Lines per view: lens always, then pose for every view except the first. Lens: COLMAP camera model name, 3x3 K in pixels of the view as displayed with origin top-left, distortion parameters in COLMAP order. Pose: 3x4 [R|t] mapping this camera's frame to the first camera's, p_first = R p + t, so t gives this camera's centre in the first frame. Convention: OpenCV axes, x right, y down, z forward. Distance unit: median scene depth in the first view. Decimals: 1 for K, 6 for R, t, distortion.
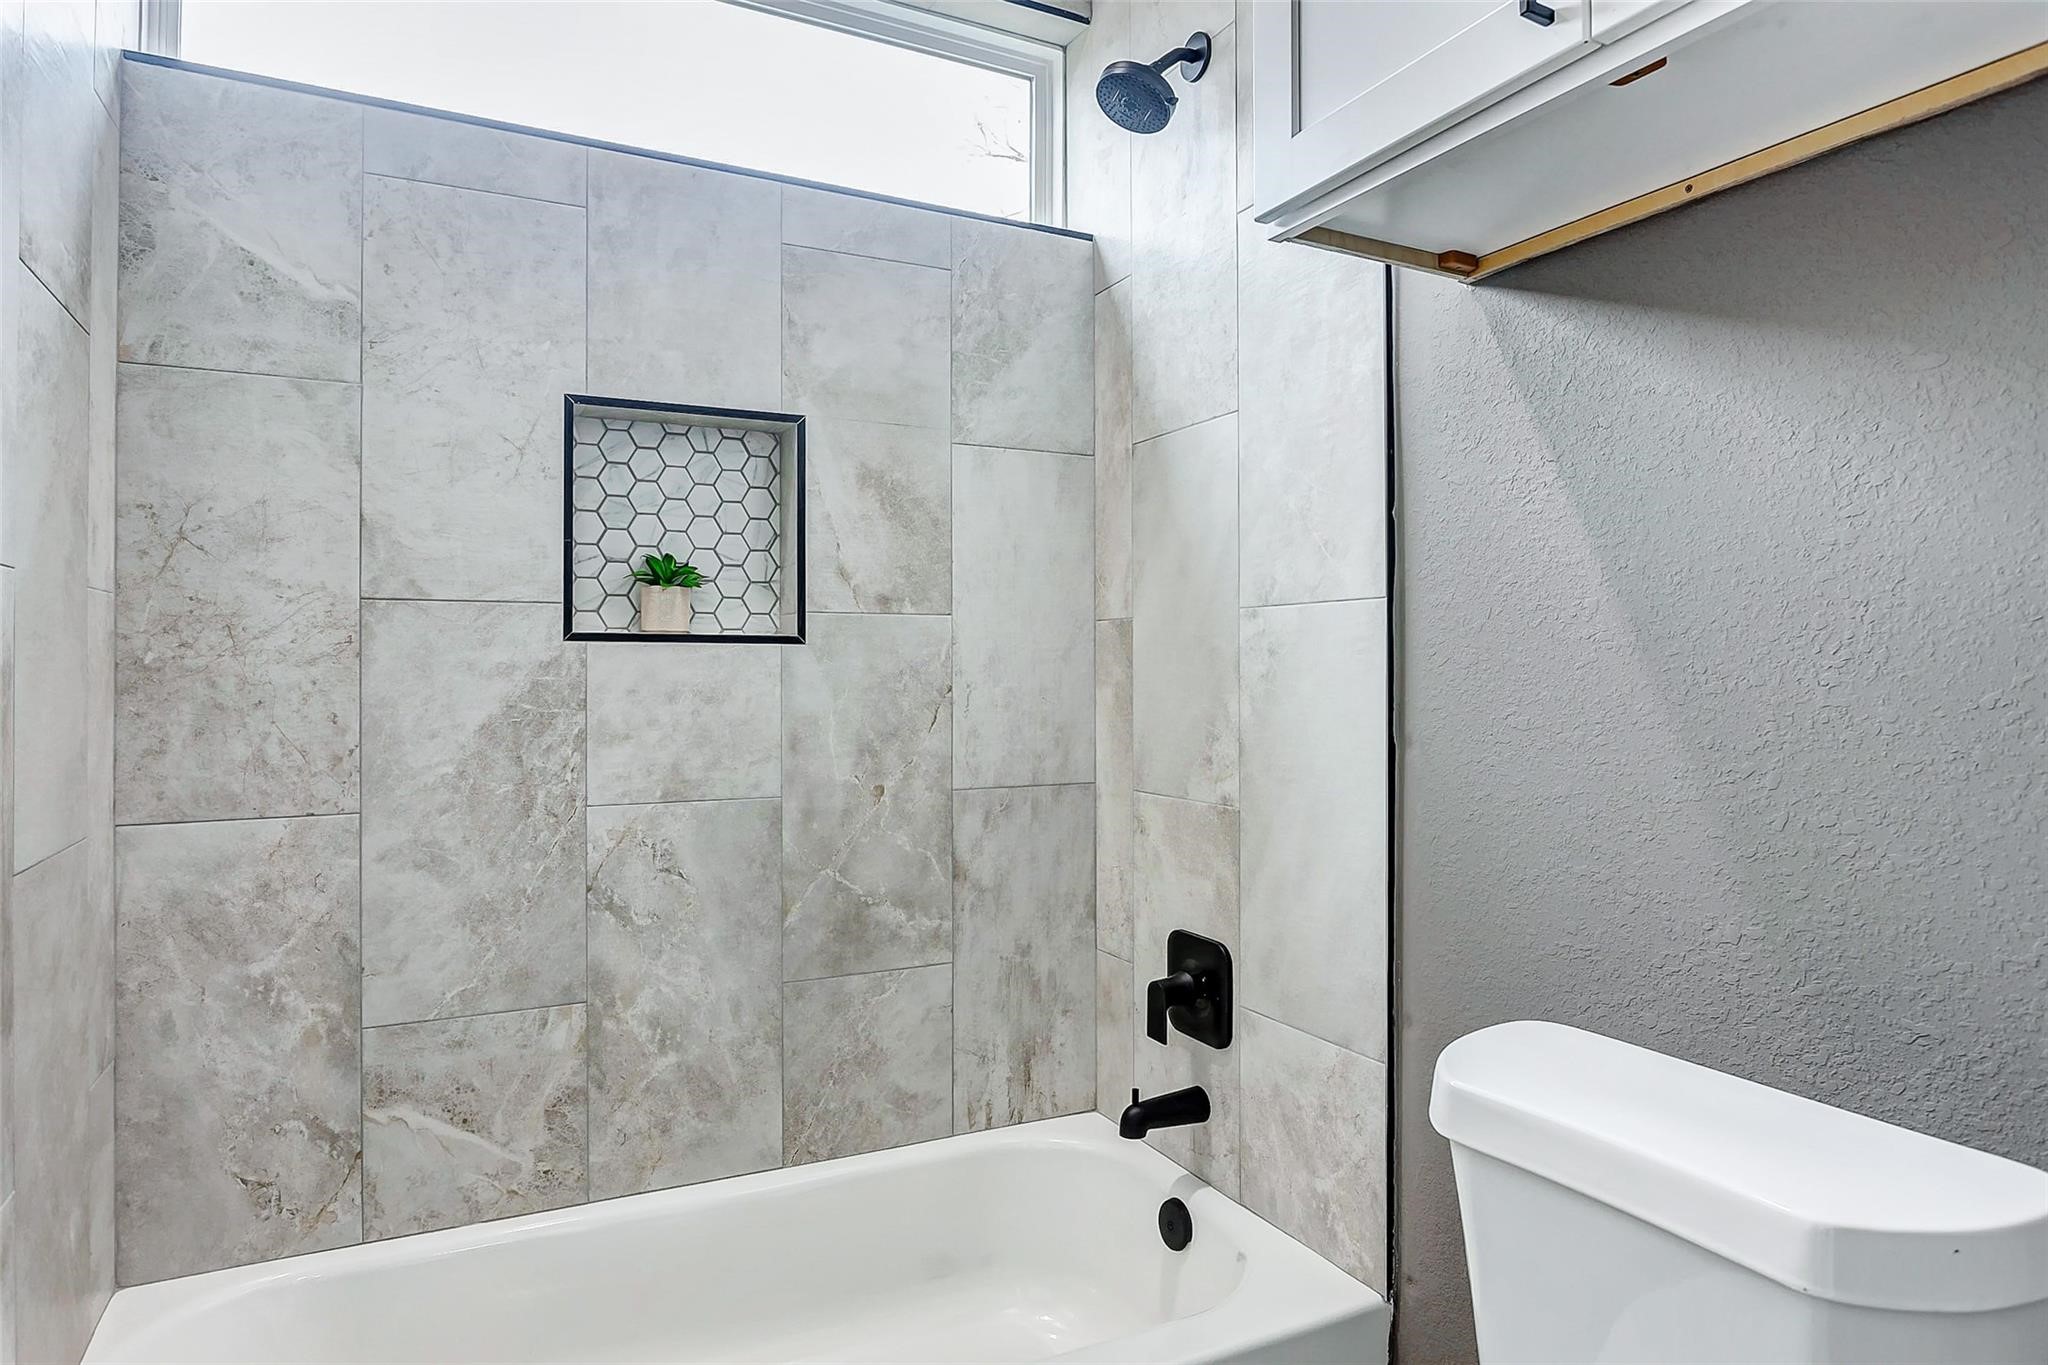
lens RADIAL K [[1184.8, 0, 1018.8], [0, 1184.8, 664.2], [0, 0, 1]] dist [-0.019222, 0.000362]
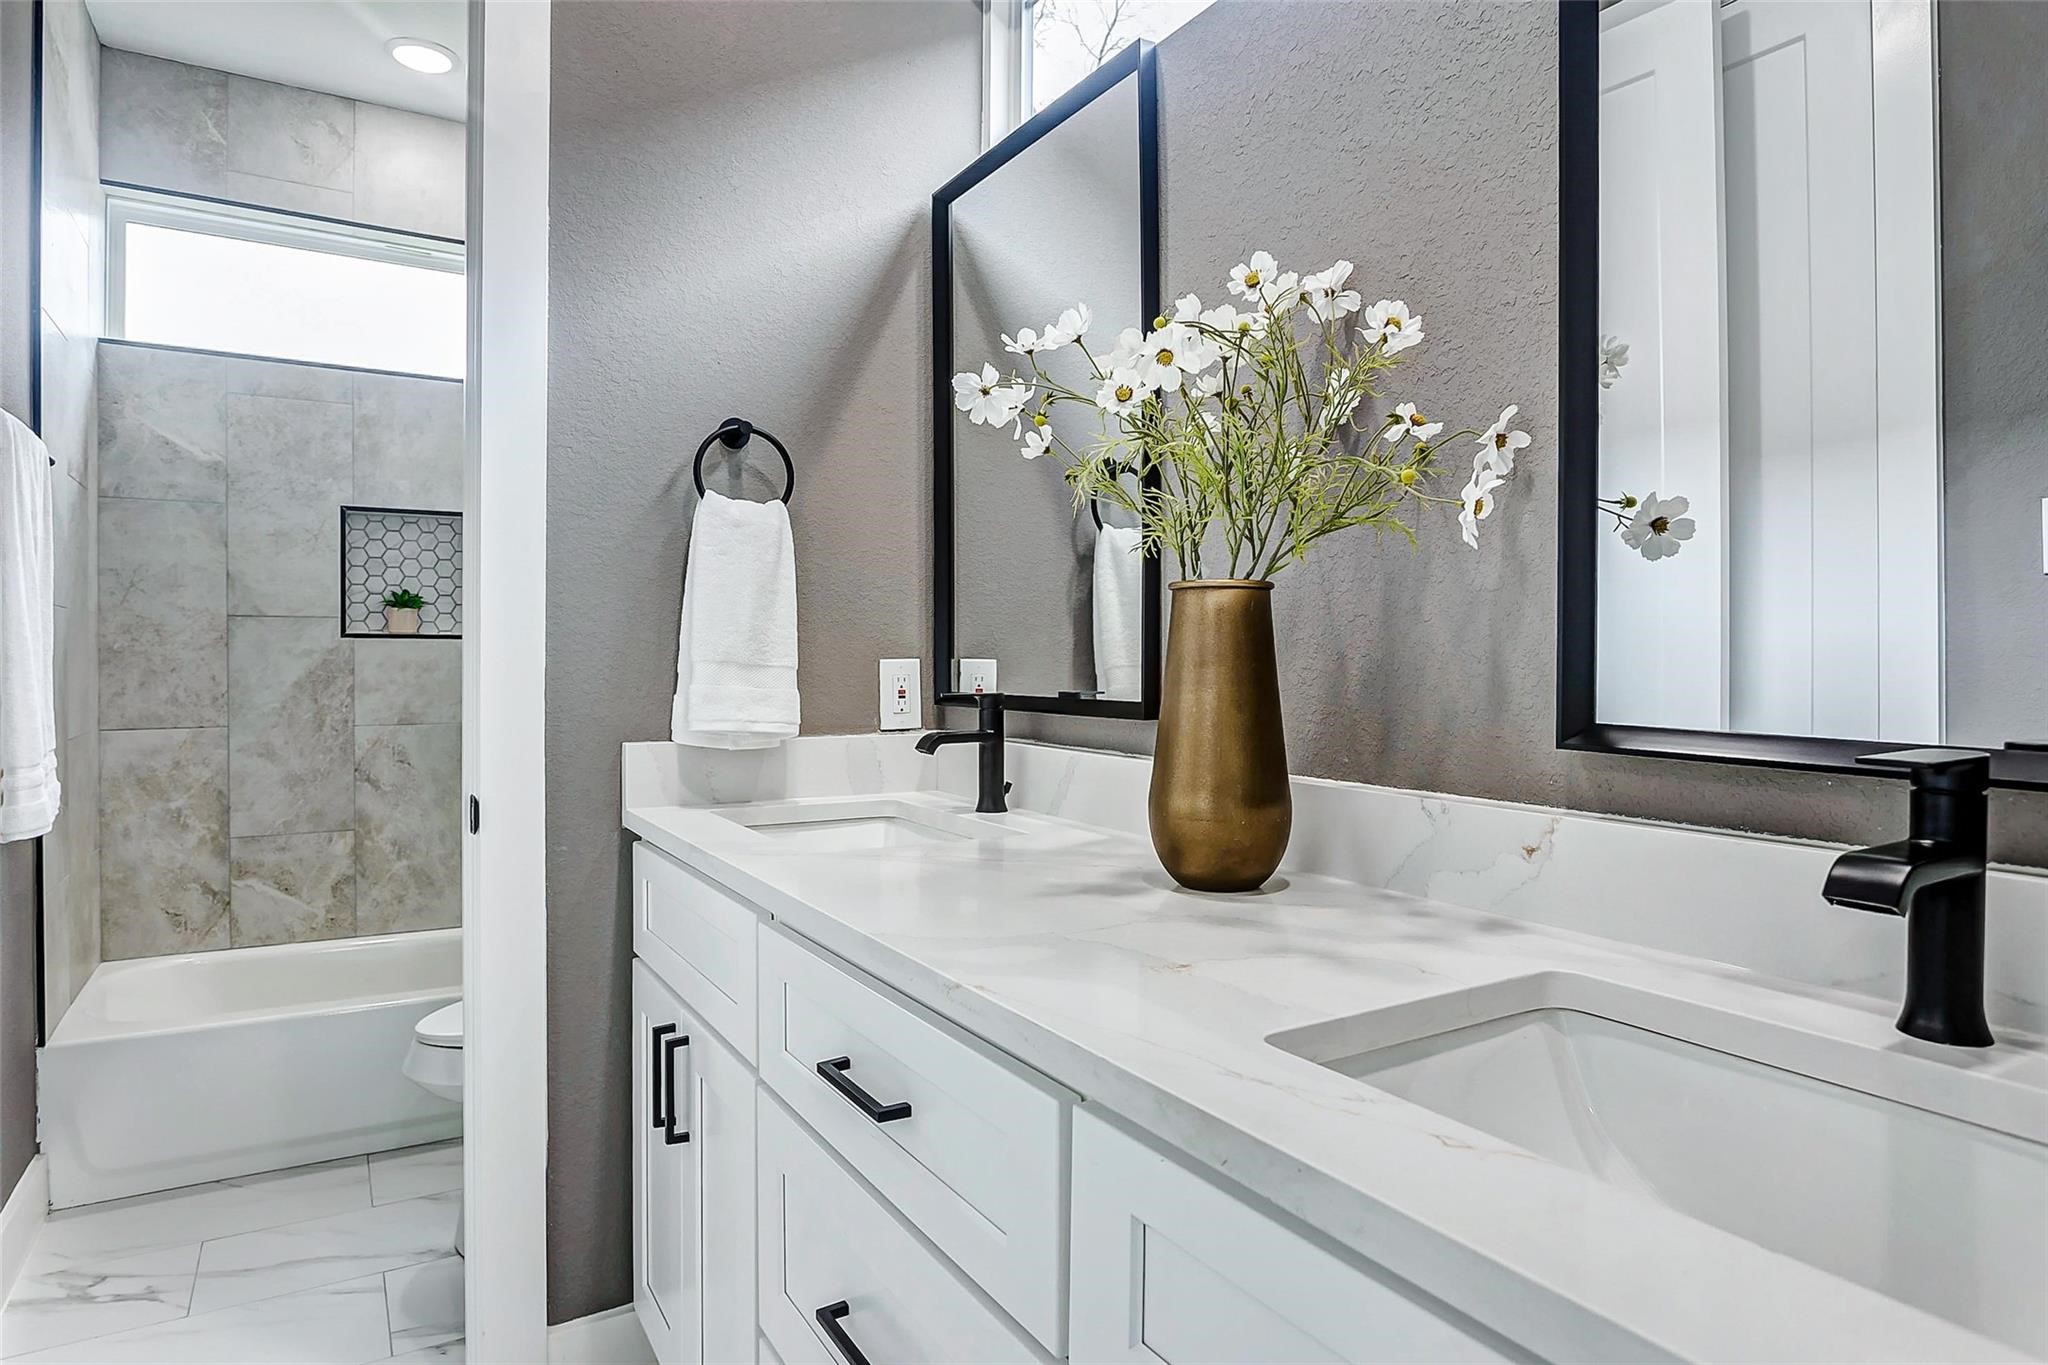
lens RADIAL K [[1184.8, 0, 1021.6], [0, 1184.8, 674.6], [0, 0, 1]] dist [-0.019222, 0.000362]
pose [[0.998200, -0.000291, 0.059965, 0.614309], [-0.000556, 0.999900, 0.014099, 0.012602], [-0.059963, -0.014107, 0.998101, -0.983698]]
